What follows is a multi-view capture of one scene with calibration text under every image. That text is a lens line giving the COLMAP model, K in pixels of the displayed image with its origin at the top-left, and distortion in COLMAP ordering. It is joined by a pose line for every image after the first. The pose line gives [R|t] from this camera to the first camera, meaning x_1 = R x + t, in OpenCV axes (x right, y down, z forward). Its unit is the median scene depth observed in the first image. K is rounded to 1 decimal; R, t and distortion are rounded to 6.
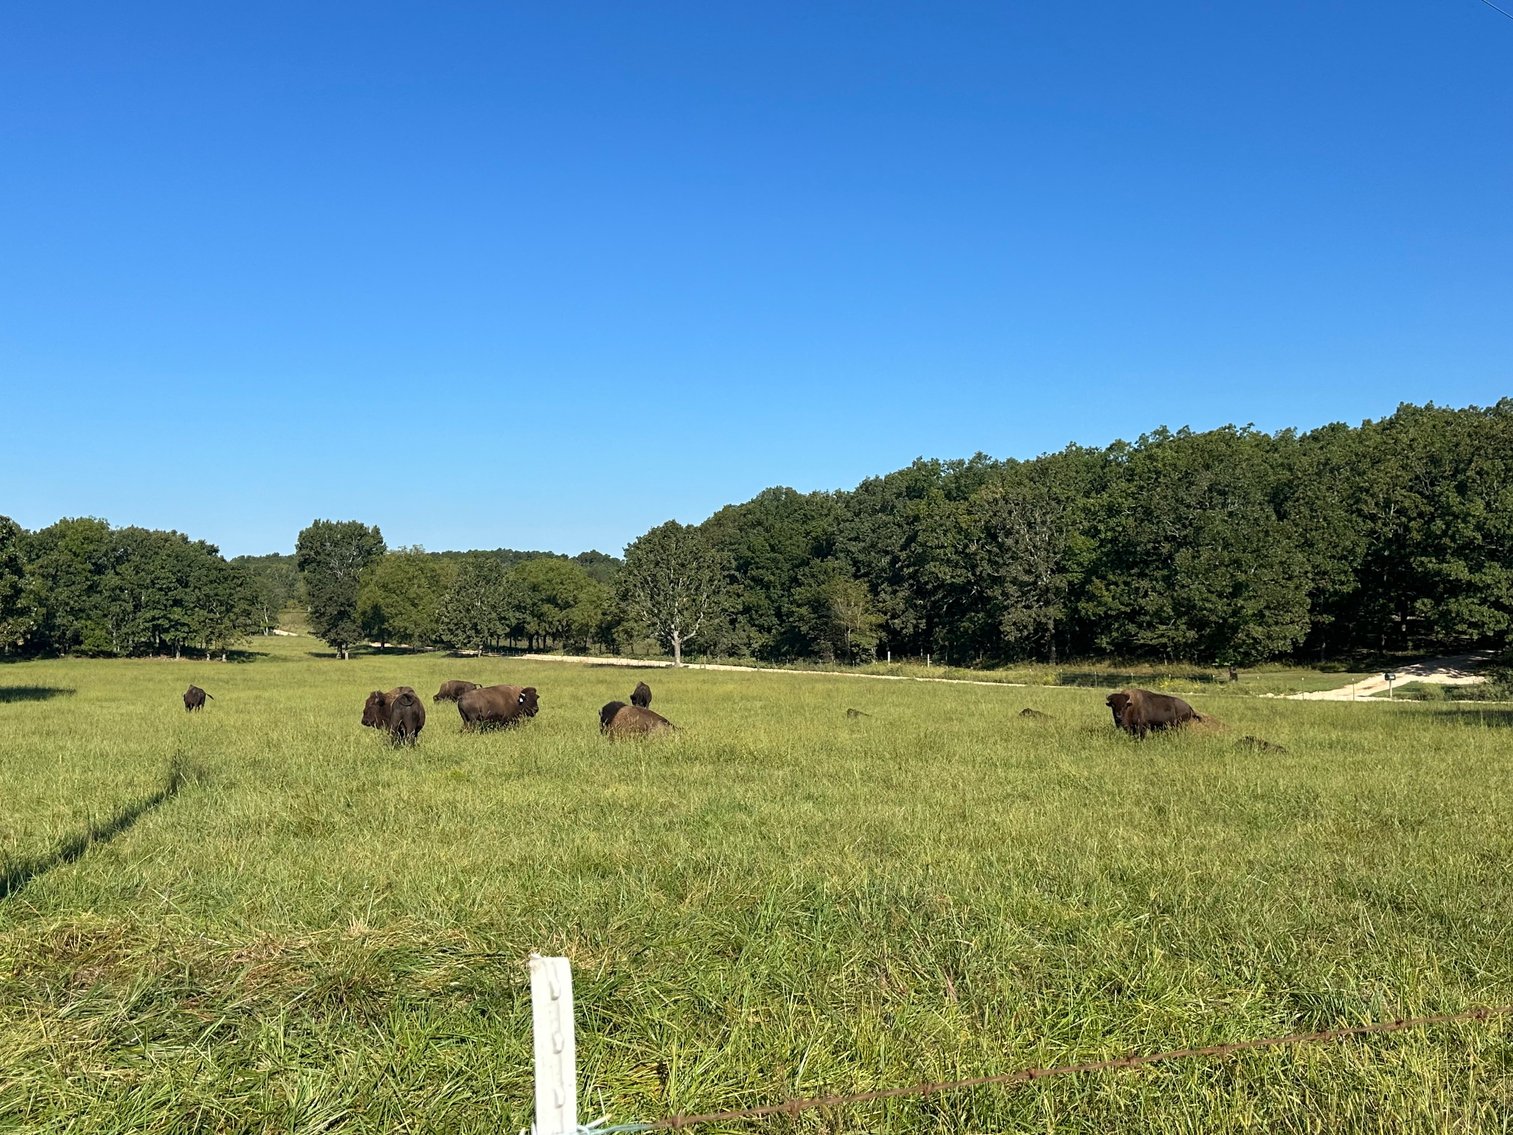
lens RADIAL K [[1450.6, 0, 747.5], [0, 1450.6, 569.4], [0, 0, 1]] dist [-0.002960, 0.000000]
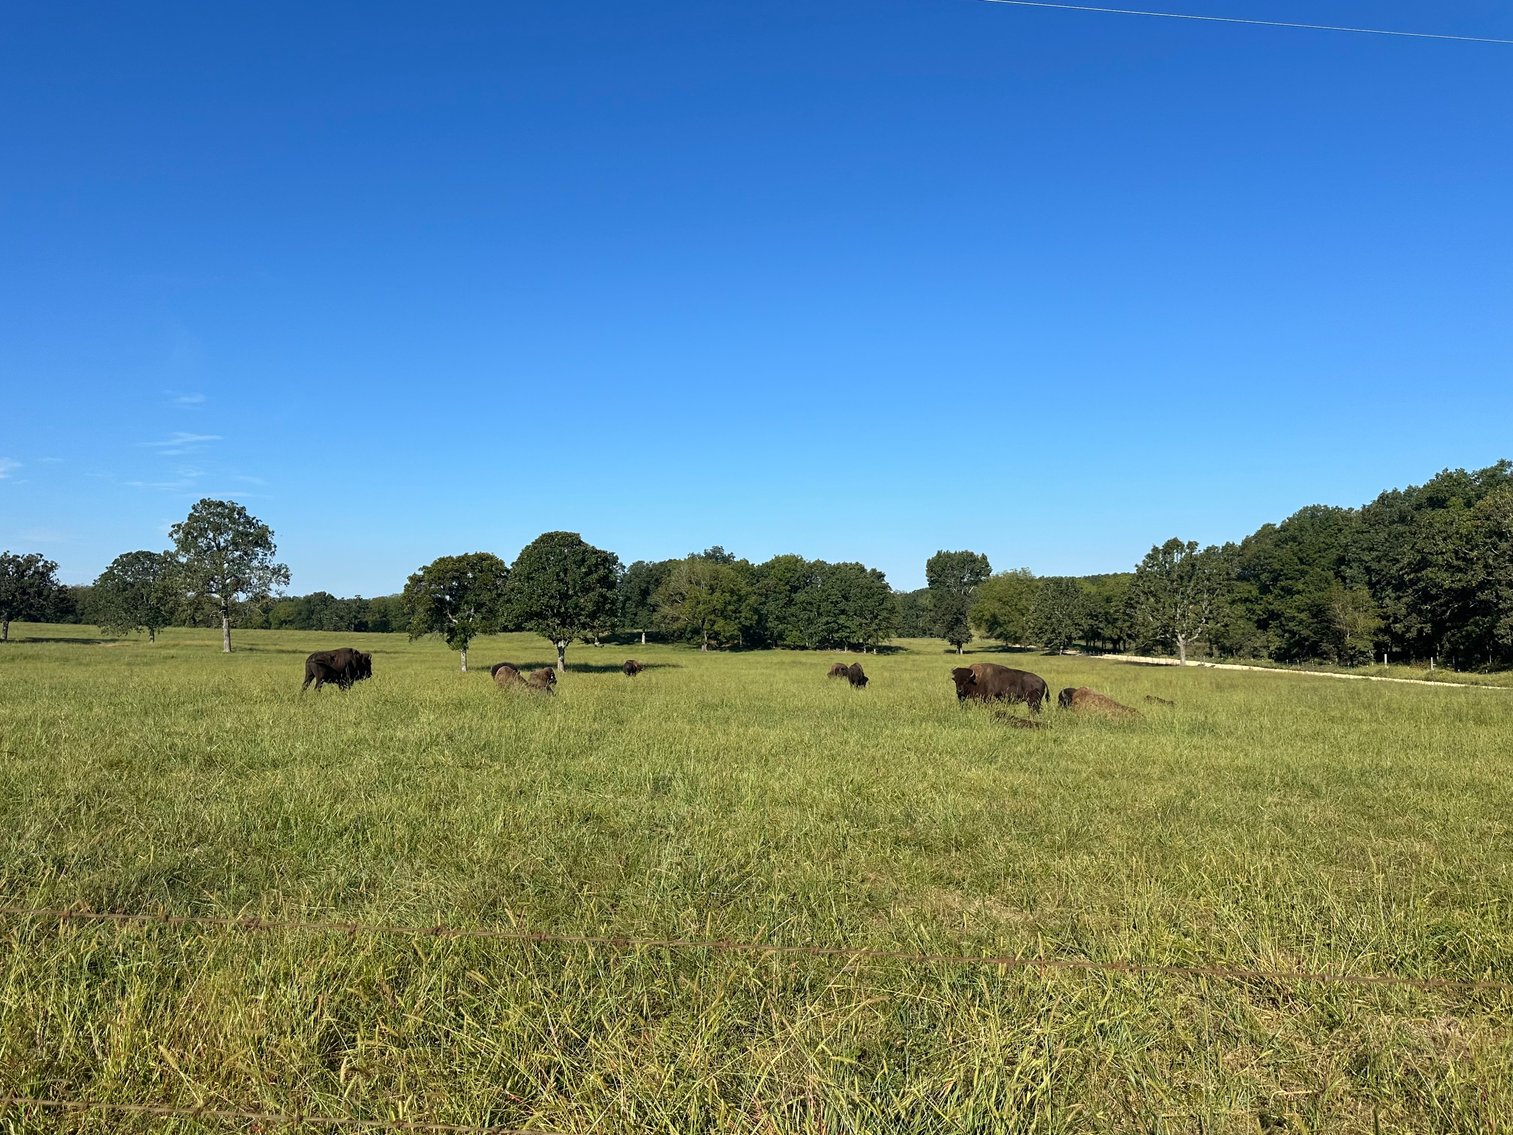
lens RADIAL K [[1094.1, 0, 769.3], [0, 1094.1, 560.9], [0, 0, 1]] dist [-0.025379, -0.008204]
pose [[0.797950, -0.031792, -0.601885, 0.201004], [0.010455, 0.999188, -0.038918, 0.014001], [0.602633, 0.024762, 0.797634, 0.095921]]
